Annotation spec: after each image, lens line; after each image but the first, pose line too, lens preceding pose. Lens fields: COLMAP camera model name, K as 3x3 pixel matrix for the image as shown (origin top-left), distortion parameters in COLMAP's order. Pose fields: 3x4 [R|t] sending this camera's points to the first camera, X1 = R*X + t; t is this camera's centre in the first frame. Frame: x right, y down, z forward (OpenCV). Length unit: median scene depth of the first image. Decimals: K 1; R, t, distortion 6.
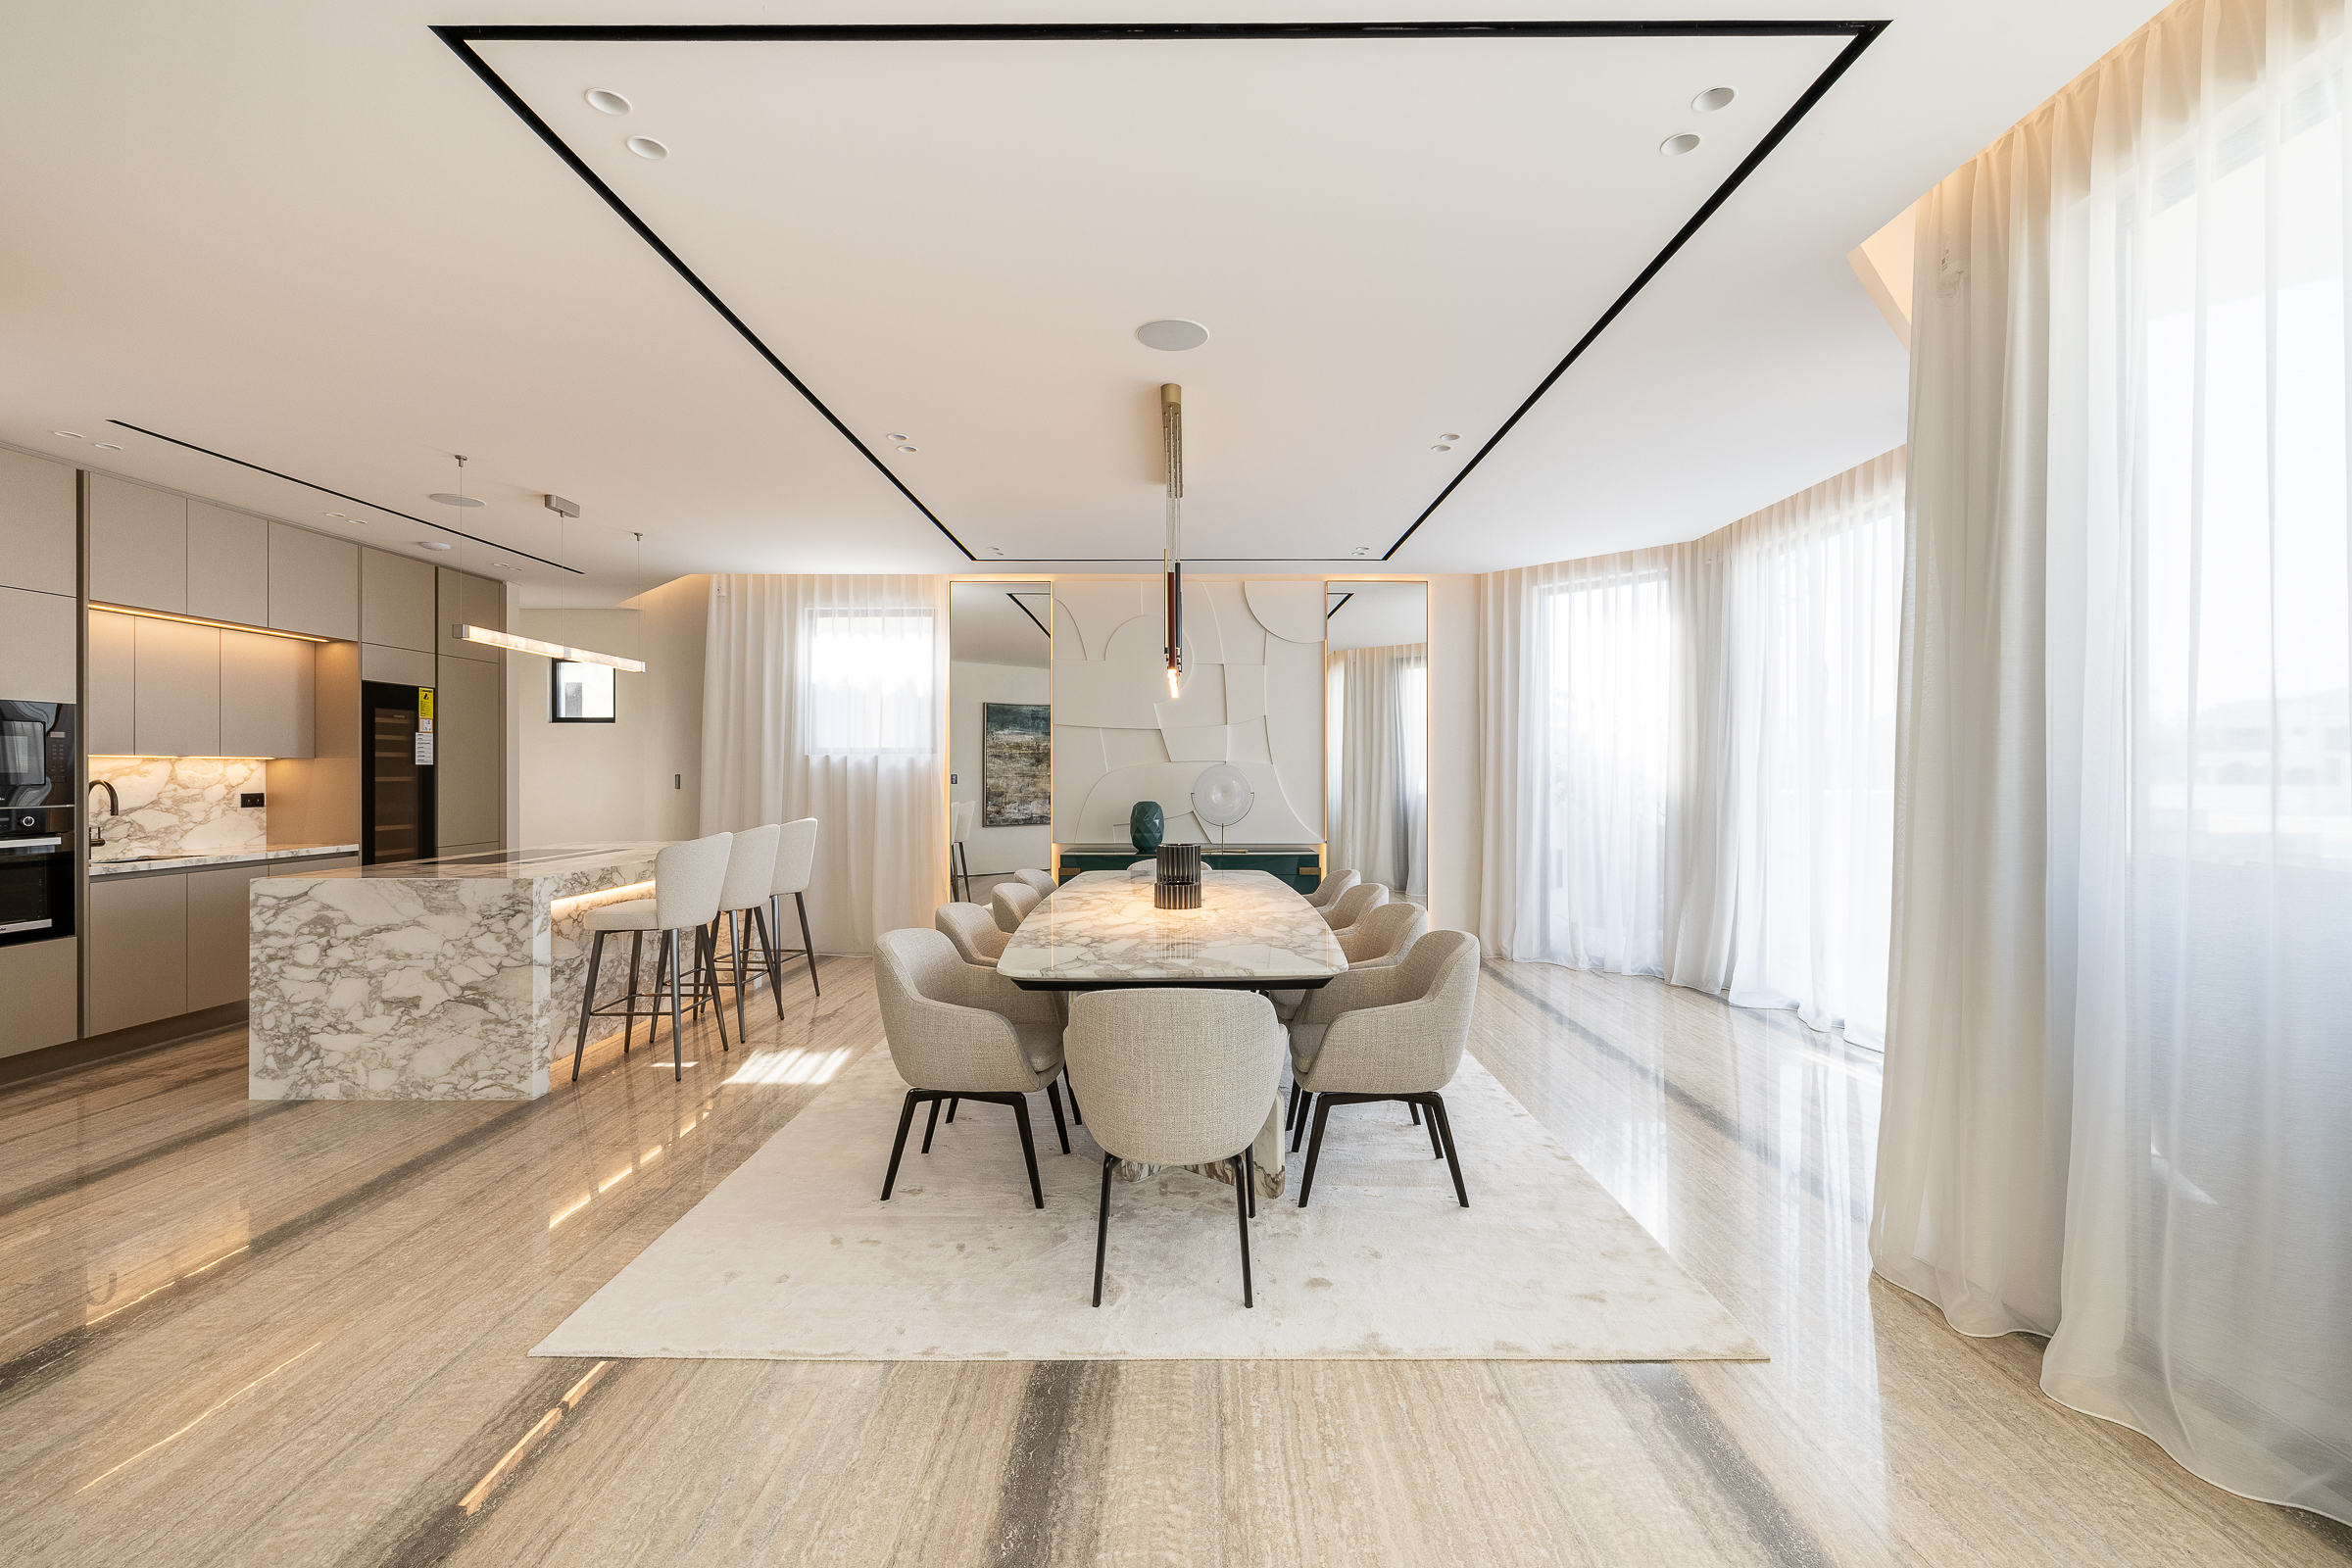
lens RADIAL K [[996.1, 0, 1177.7], [0, 996.1, 770.3], [0, 0, 1]] dist [0.004304, 0.000304]
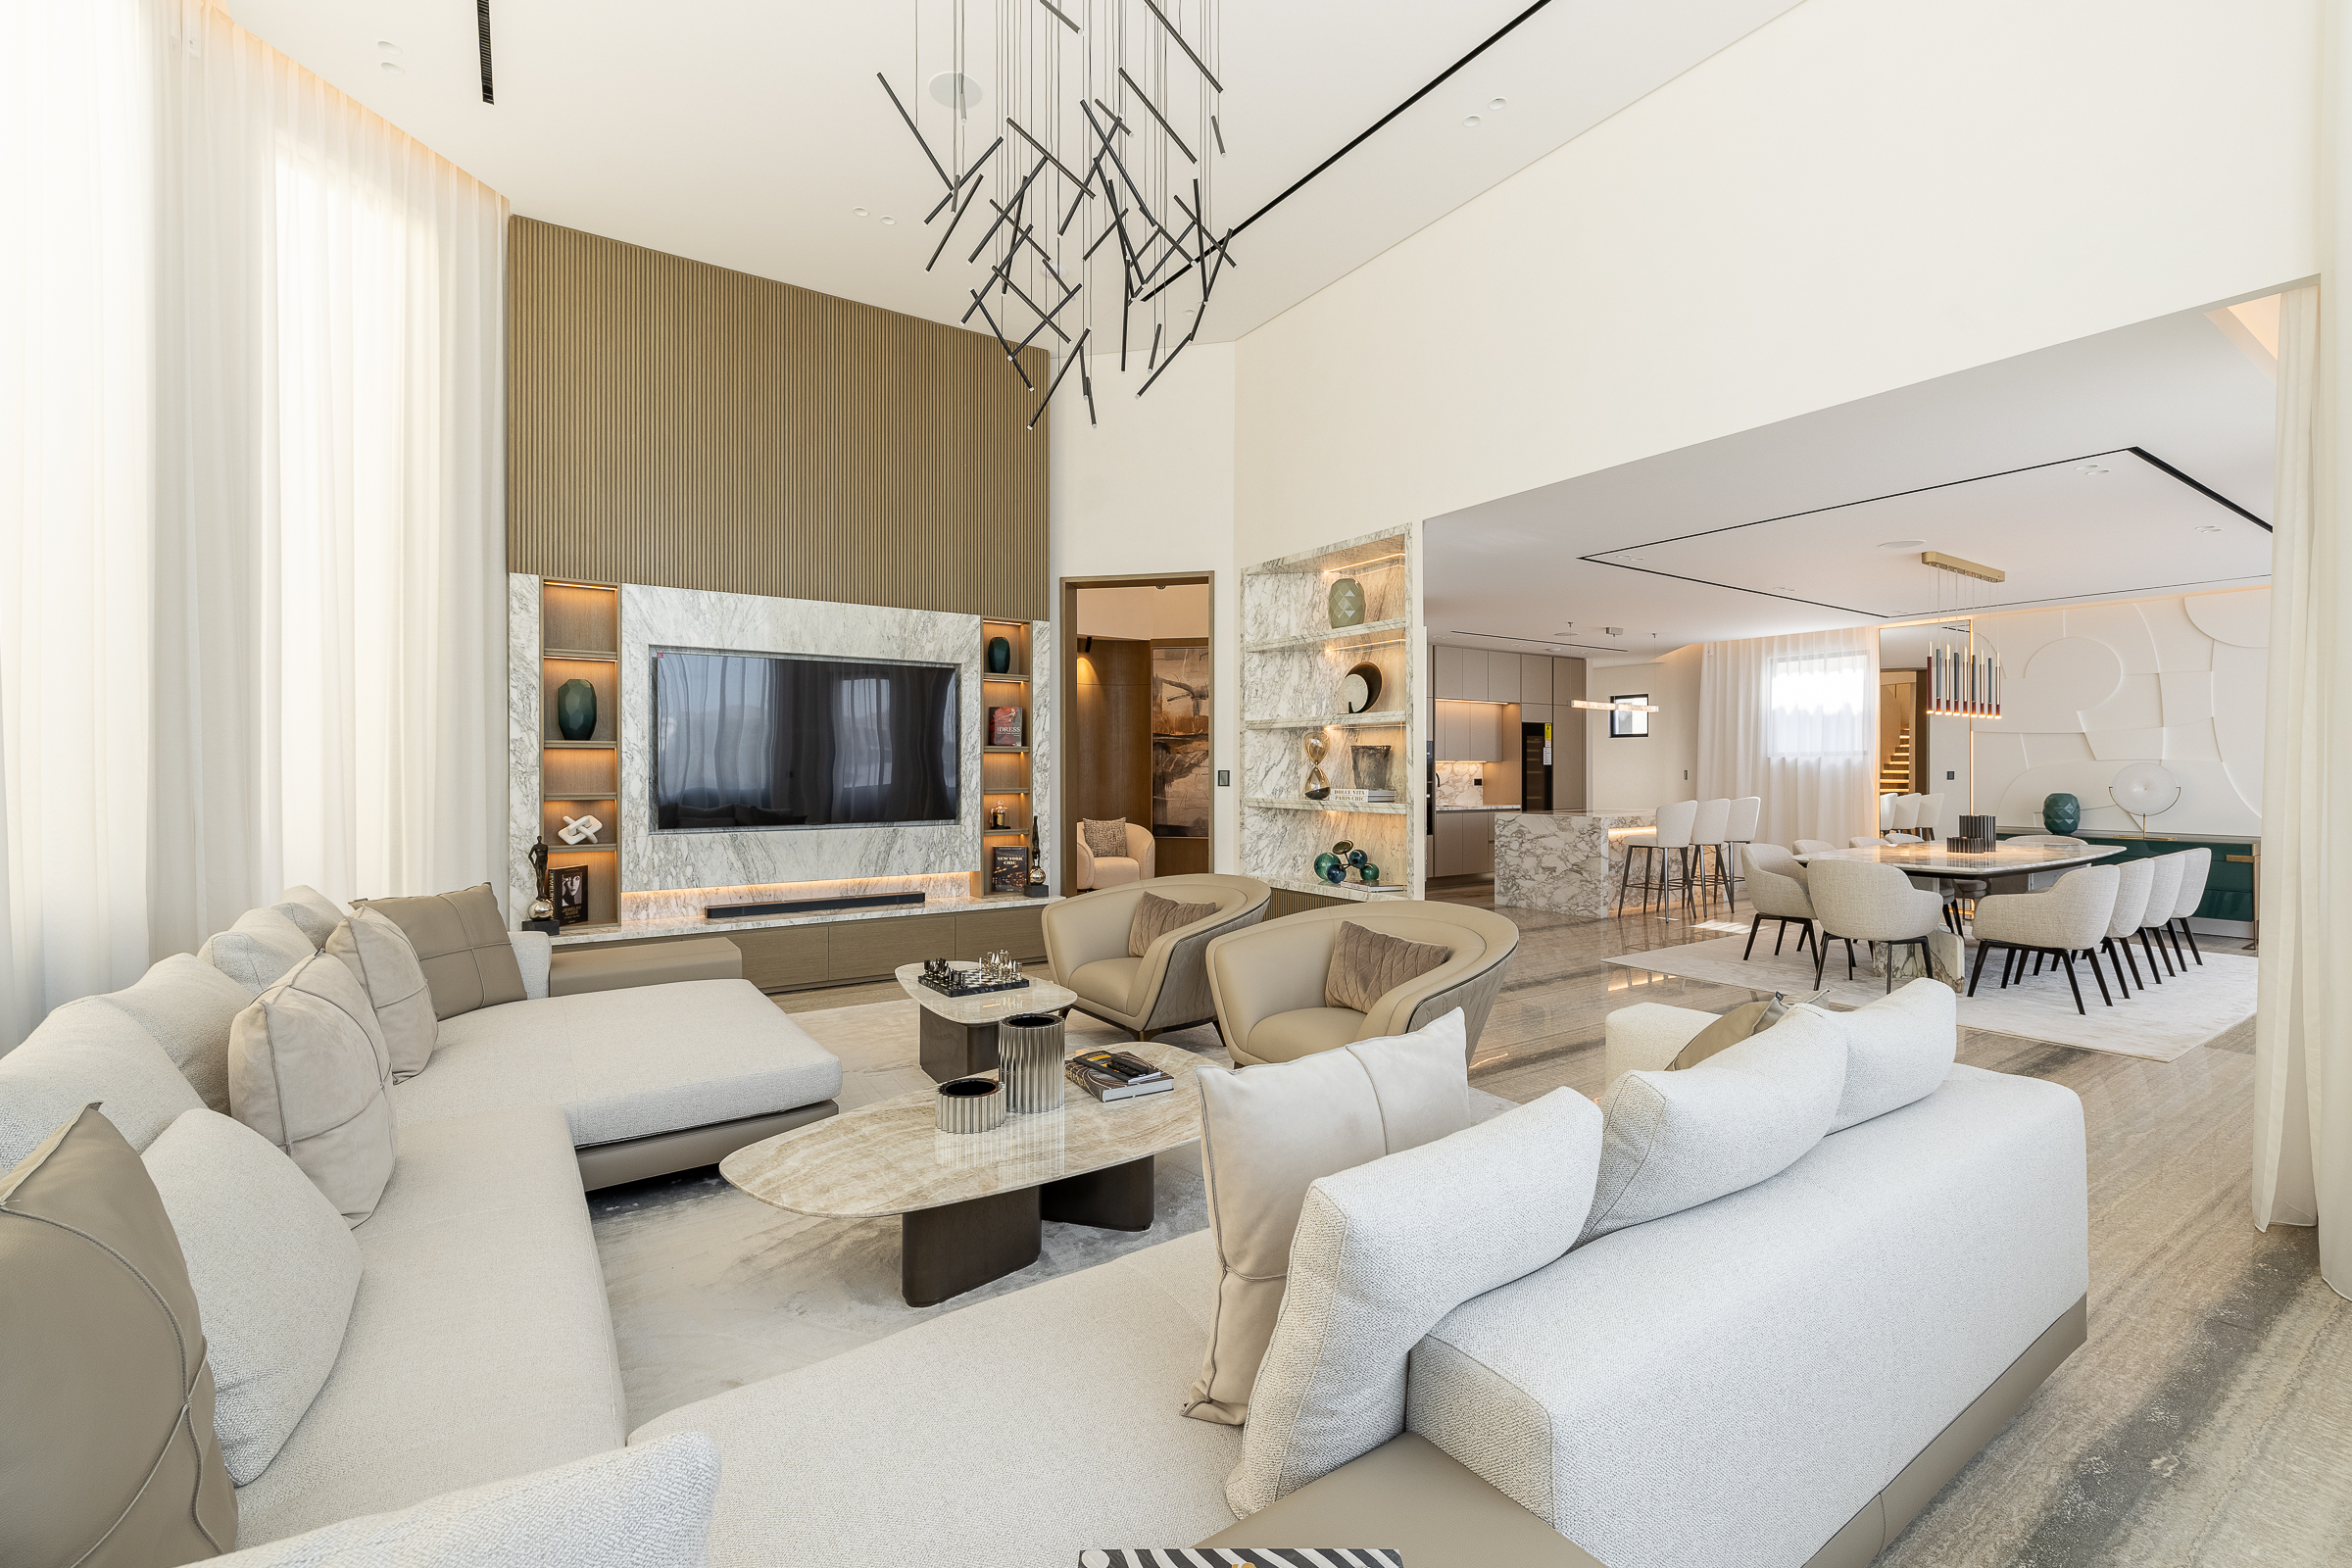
lens RADIAL K [[996.1, 0, 1177.7], [0, 996.1, 770.3], [0, 0, 1]] dist [0.004304, 0.000304]
pose [[0.562915, 0.001780, -0.826513, 0.461472], [0.002075, 0.999991, 0.003567, -0.003507], [0.826512, -0.003723, 0.562906, -0.721193]]
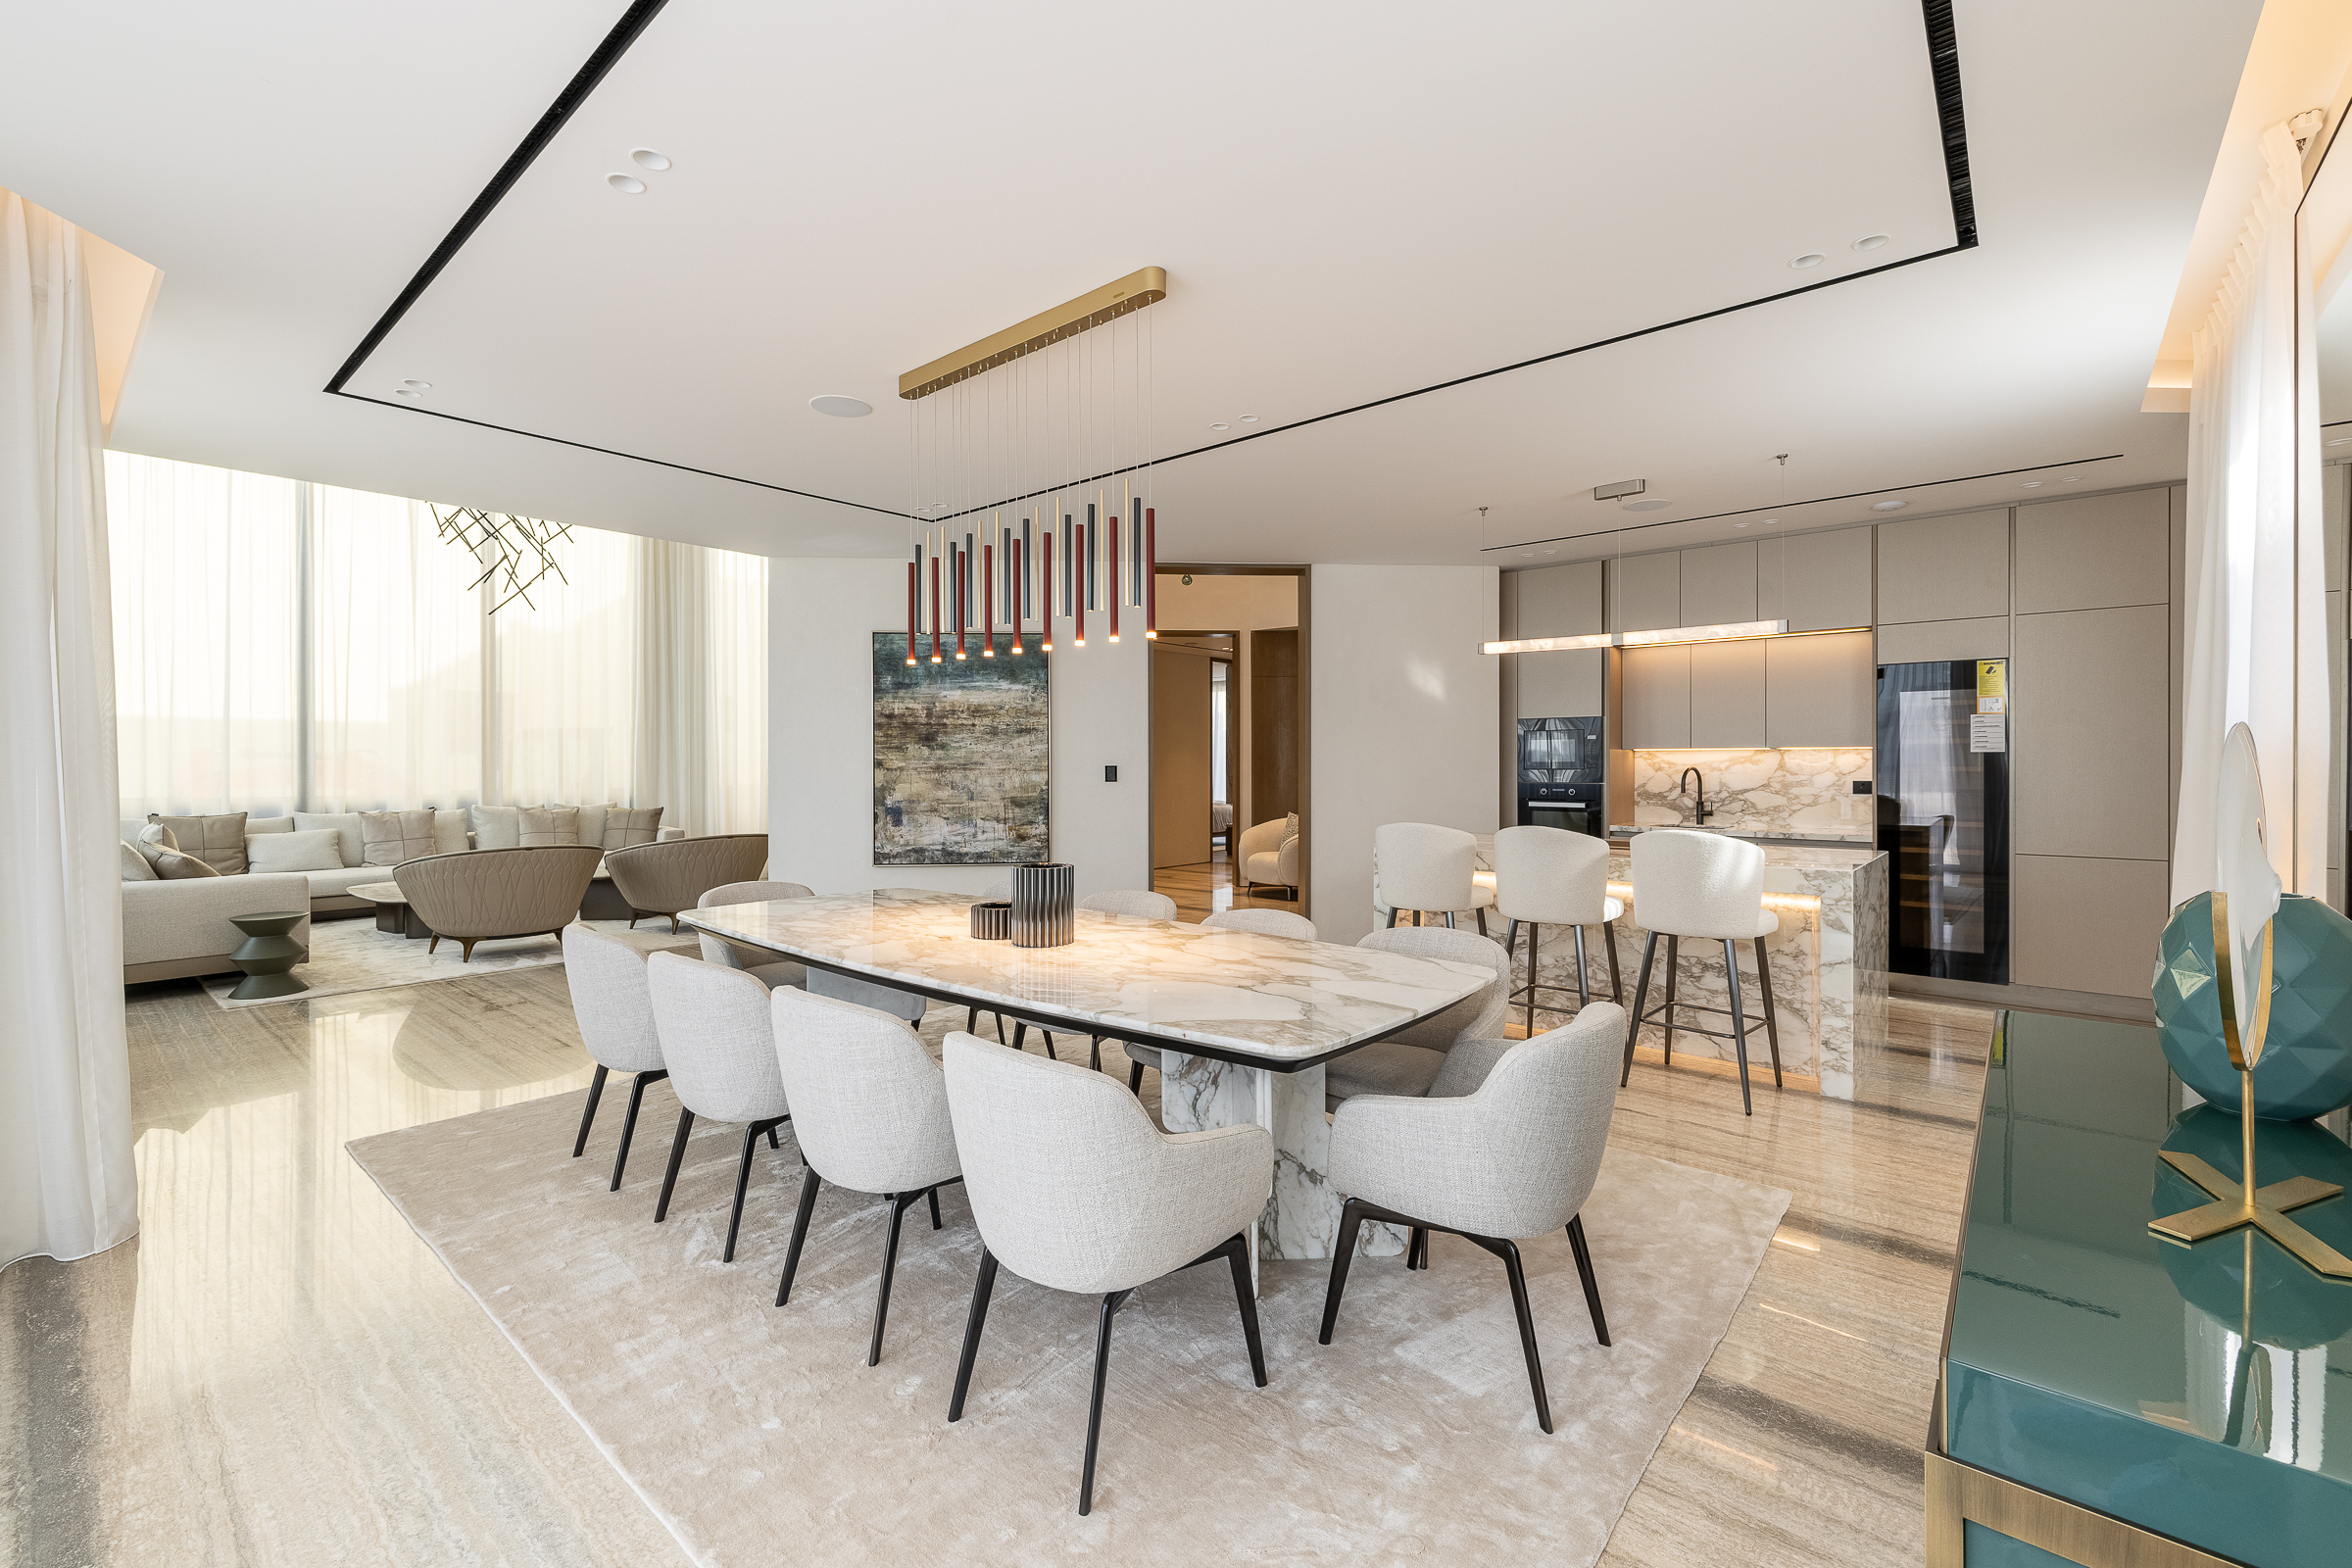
lens RADIAL K [[996.1, 0, 1177.7], [0, 996.1, 770.3], [0, 0, 1]] dist [0.004304, 0.000304]
pose [[-0.642435, -0.002977, -0.766335, 0.382775], [-0.004875, 0.999988, 0.000201, 0.015566], [0.766325, 0.003865, -0.642442, 1.176924]]
